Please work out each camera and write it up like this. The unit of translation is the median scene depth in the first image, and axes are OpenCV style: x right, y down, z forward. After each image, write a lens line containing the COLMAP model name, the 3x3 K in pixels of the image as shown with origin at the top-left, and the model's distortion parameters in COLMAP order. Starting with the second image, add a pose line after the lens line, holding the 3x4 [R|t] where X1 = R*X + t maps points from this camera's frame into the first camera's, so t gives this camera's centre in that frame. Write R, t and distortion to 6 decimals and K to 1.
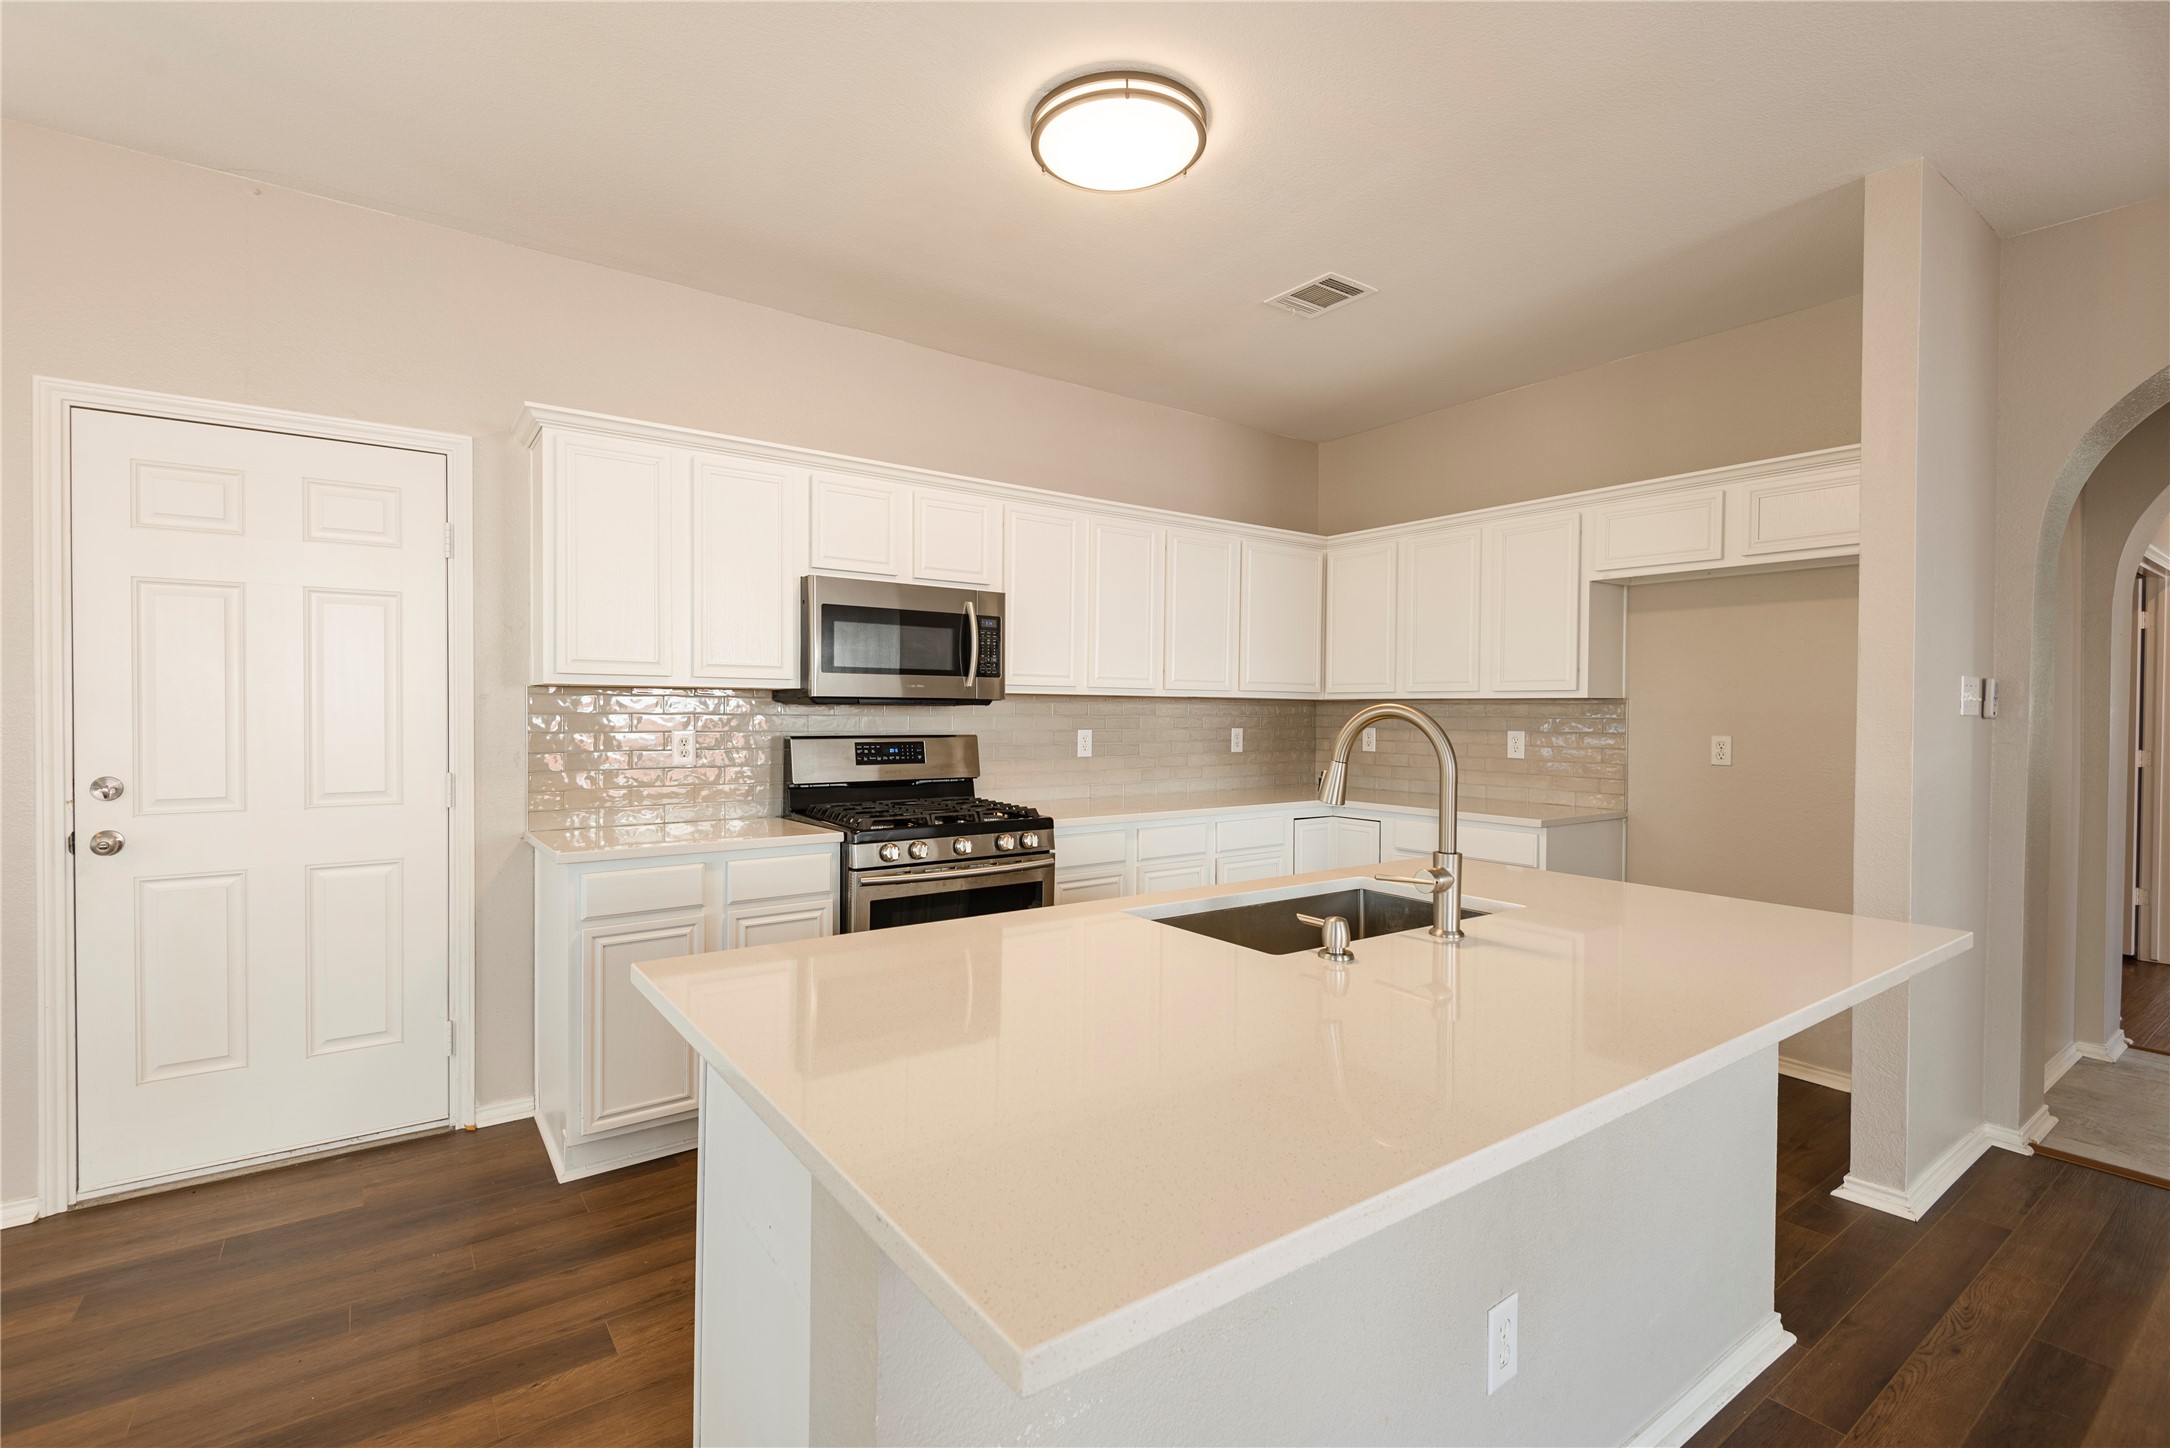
lens RADIAL K [[976.0, 0, 1080.8], [0, 976.0, 720.0], [0, 0, 1]] dist [0.031523, -0.019173]
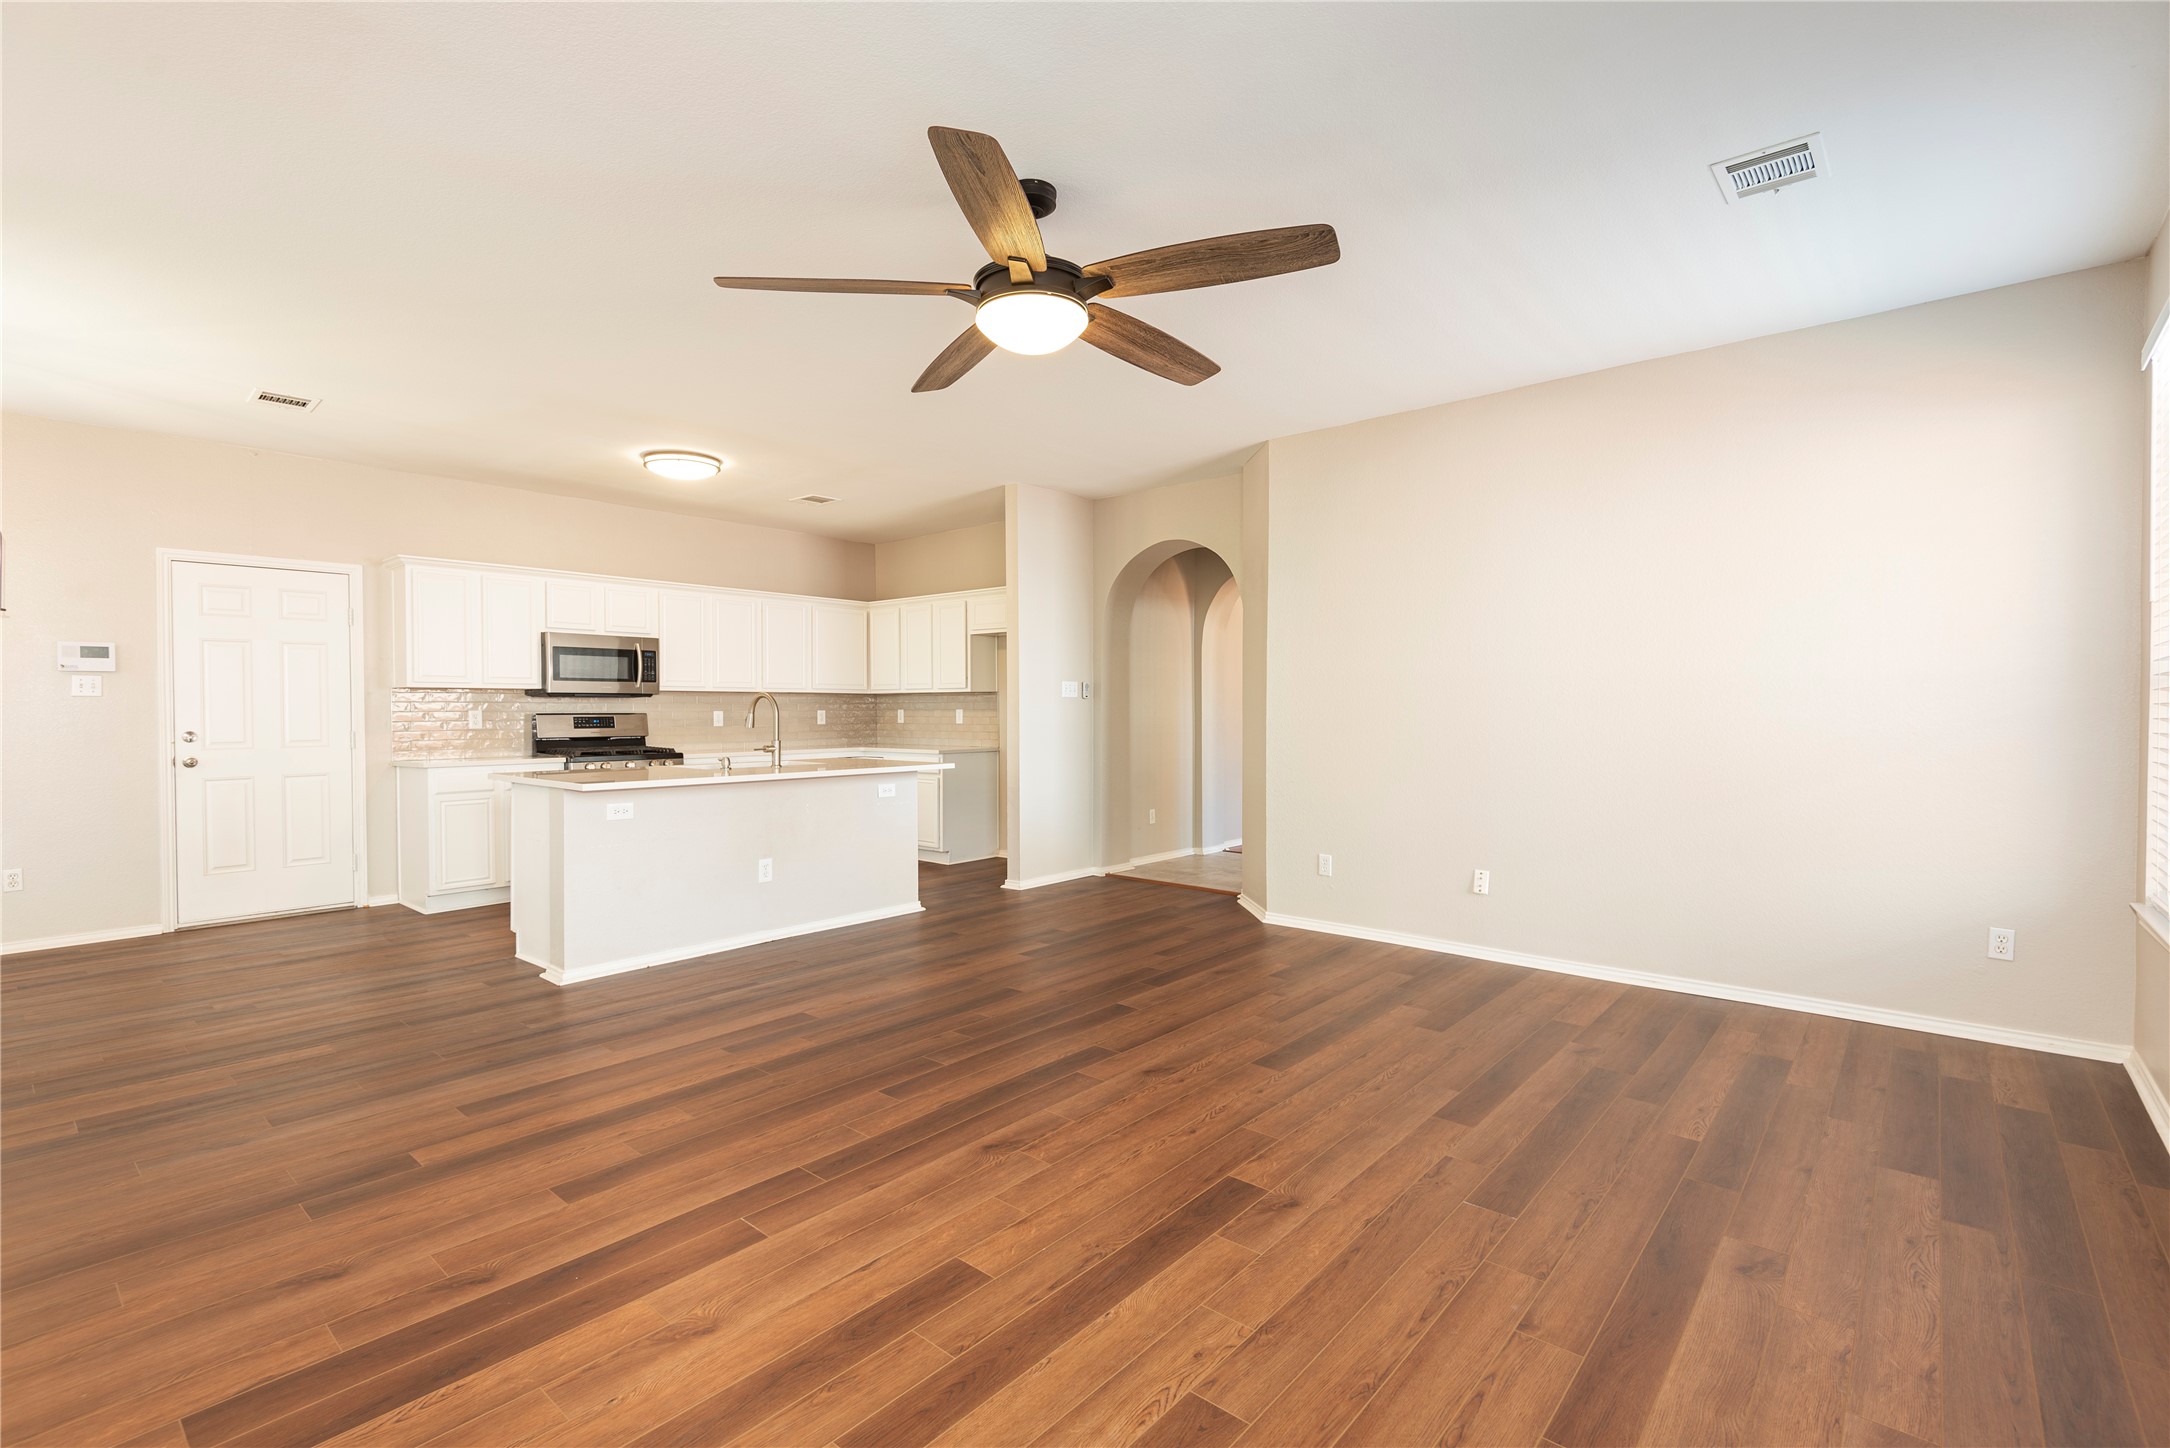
lens RADIAL K [[976.0, 0, 1080.8], [0, 976.0, 720.0], [0, 0, 1]] dist [0.031523, -0.019173]
pose [[0.974170, -0.013558, 0.225407, 0.327904], [0.013442, 0.999908, 0.002049, 0.041965], [-0.225414, 0.001034, 0.974263, -1.190834]]
